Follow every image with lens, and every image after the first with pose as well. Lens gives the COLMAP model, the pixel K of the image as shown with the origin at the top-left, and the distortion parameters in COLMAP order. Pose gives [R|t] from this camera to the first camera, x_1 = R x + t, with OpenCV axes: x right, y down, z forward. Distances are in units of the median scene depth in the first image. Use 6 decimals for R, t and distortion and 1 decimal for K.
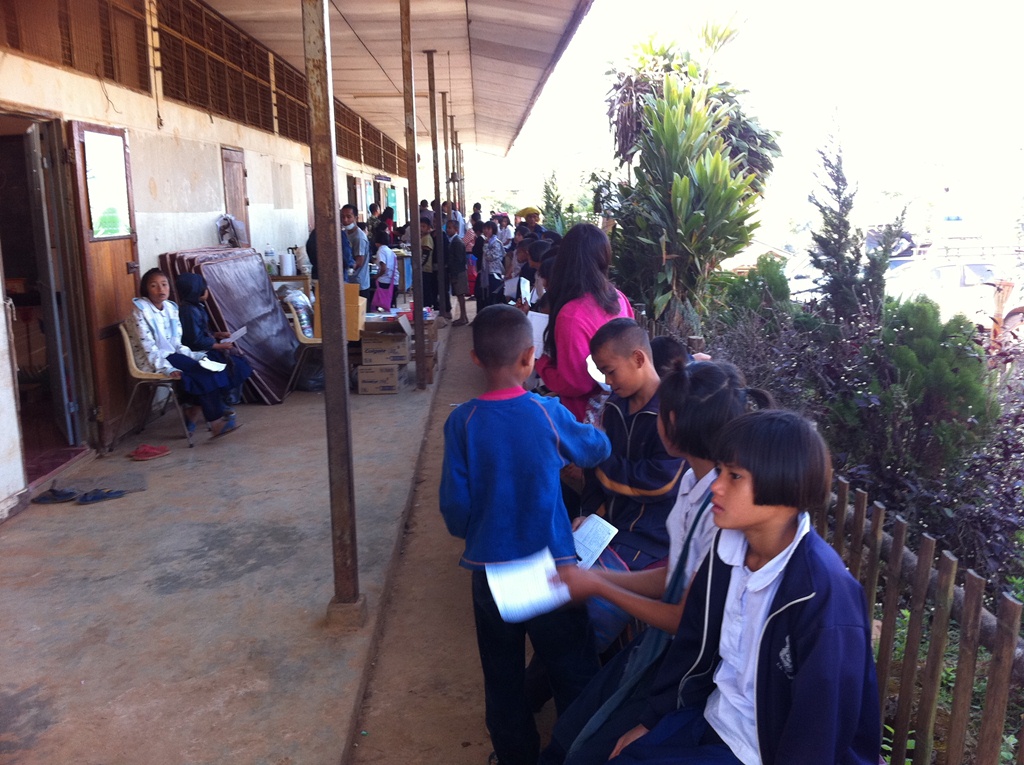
lens RADIAL K [[968.6, 0, 515.9], [0, 968.6, 376.1], [0, 0, 1]] dist [0.093693, -0.277823]
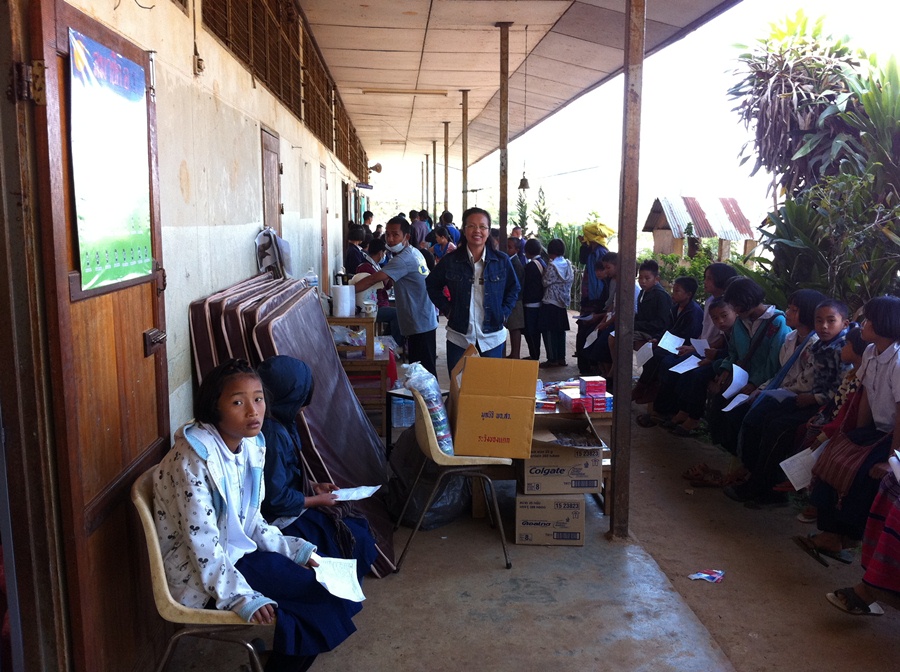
lens RADIAL K [[837.7, 0, 451.2], [0, 837.7, 339.0], [0, 0, 1]] dist [0.056659, -0.167368]
pose [[0.998744, 0.025590, 0.043077, -0.237309], [-0.024365, 0.999290, -0.028741, -0.093550], [-0.043782, 0.027655, 0.998658, 0.520068]]
